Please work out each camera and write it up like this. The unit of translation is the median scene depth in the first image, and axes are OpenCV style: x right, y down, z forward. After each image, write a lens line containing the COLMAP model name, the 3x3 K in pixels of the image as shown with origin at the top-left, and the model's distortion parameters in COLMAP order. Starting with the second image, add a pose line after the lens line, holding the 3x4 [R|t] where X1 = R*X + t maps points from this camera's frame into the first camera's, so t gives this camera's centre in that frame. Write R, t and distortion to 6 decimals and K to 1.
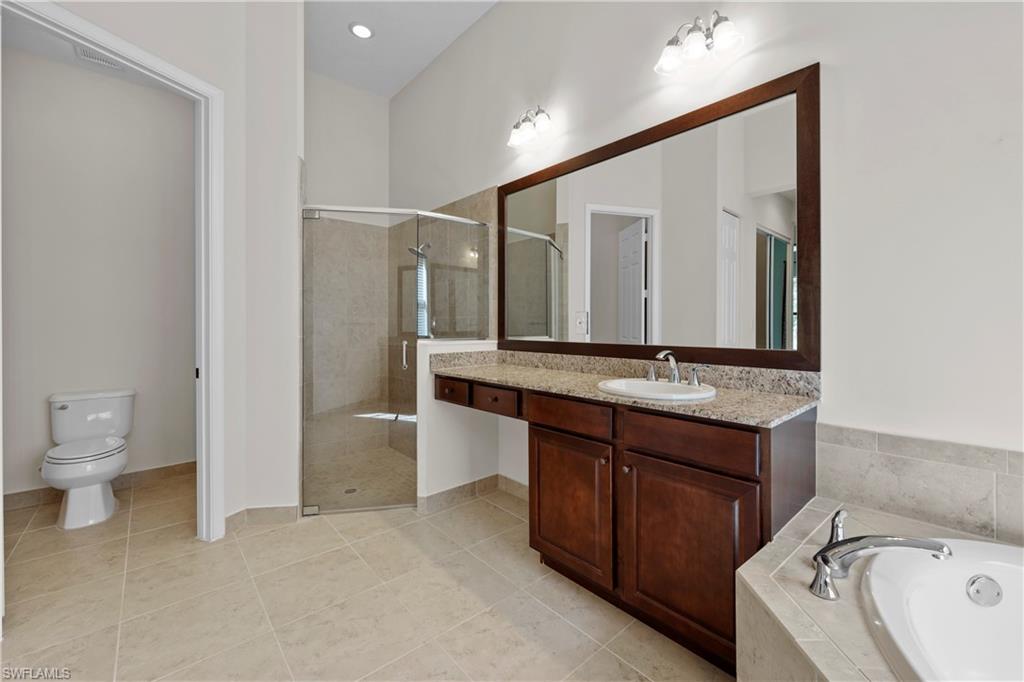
lens RADIAL K [[422.6, 0, 525.9], [0, 422.6, 326.3], [0, 0, 1]] dist [0.002828, 0.000140]
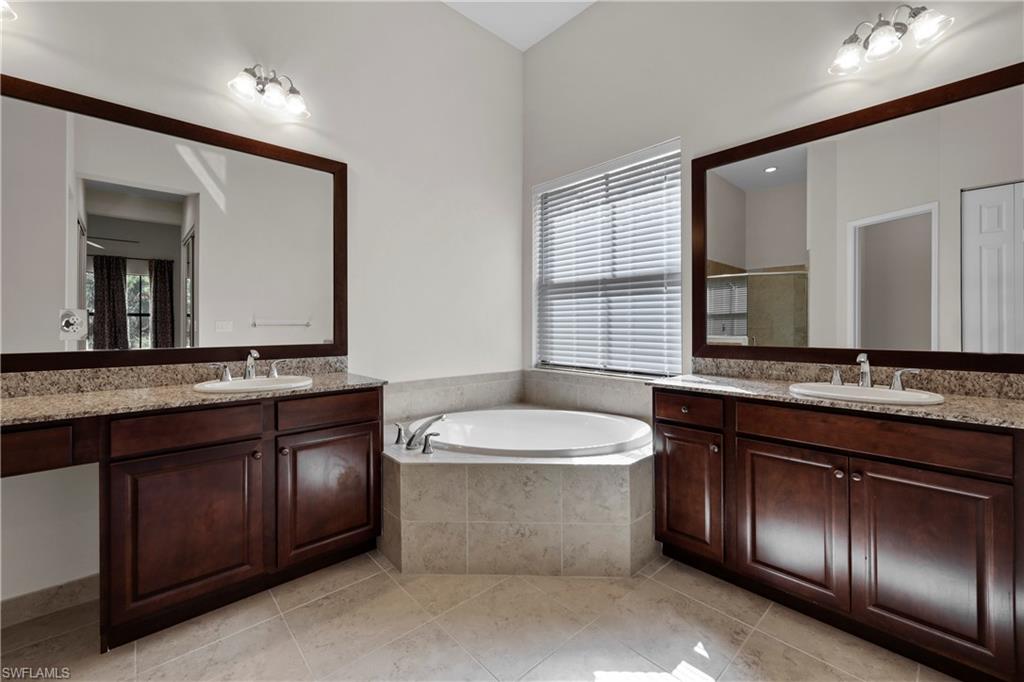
lens RADIAL K [[422.6, 0, 513.4], [0, 422.6, 330.3], [0, 0, 1]] dist [0.002828, 0.000140]
pose [[-0.025215, -0.006329, 0.999662, -0.846214], [0.007828, 0.999948, 0.006528, 0.005023], [-0.999651, 0.007990, -0.025164, 0.367984]]
